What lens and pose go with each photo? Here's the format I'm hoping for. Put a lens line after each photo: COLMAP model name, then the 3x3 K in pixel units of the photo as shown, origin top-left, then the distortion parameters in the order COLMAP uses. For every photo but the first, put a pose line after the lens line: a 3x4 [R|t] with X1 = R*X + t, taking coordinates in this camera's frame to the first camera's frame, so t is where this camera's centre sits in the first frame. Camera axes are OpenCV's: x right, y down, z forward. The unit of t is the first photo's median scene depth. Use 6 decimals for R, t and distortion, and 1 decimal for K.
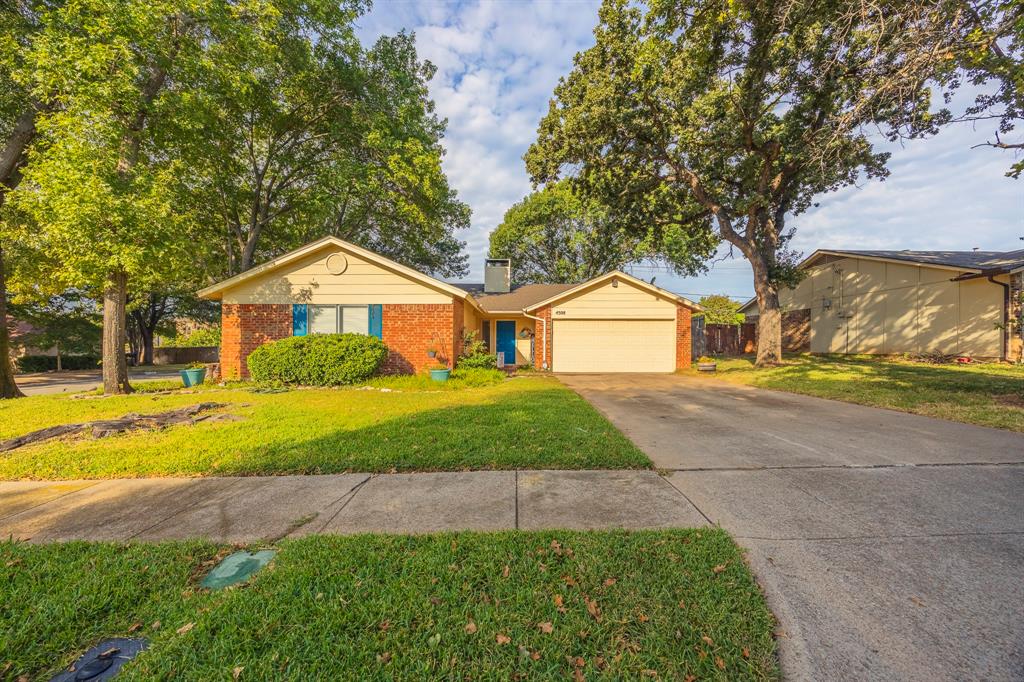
lens RADIAL K [[392.6, 0, 514.0], [0, 392.6, 340.7], [0, 0, 1]] dist [0.001507, 0.000341]
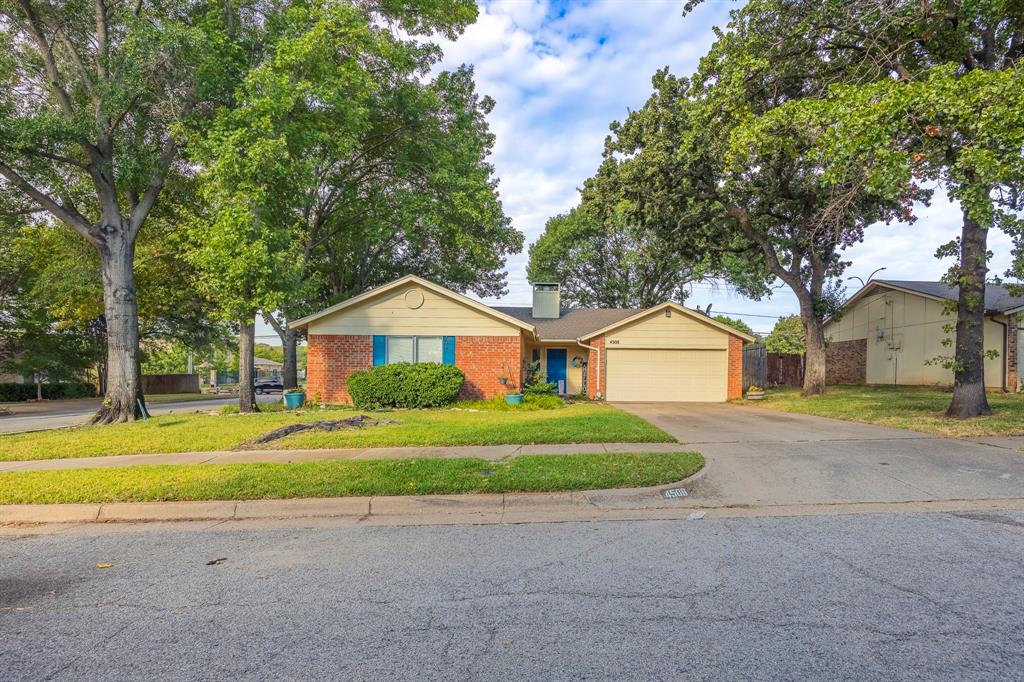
lens RADIAL K [[802.7, 0, 512.7], [0, 802.7, 364.7], [0, 0, 1]] dist [-0.008212, -0.001510]
pose [[0.999561, 0.006516, 0.028908, -0.206187], [-0.006442, 0.999976, -0.002632, -0.006547], [-0.028924, 0.002445, 0.999579, -1.074065]]
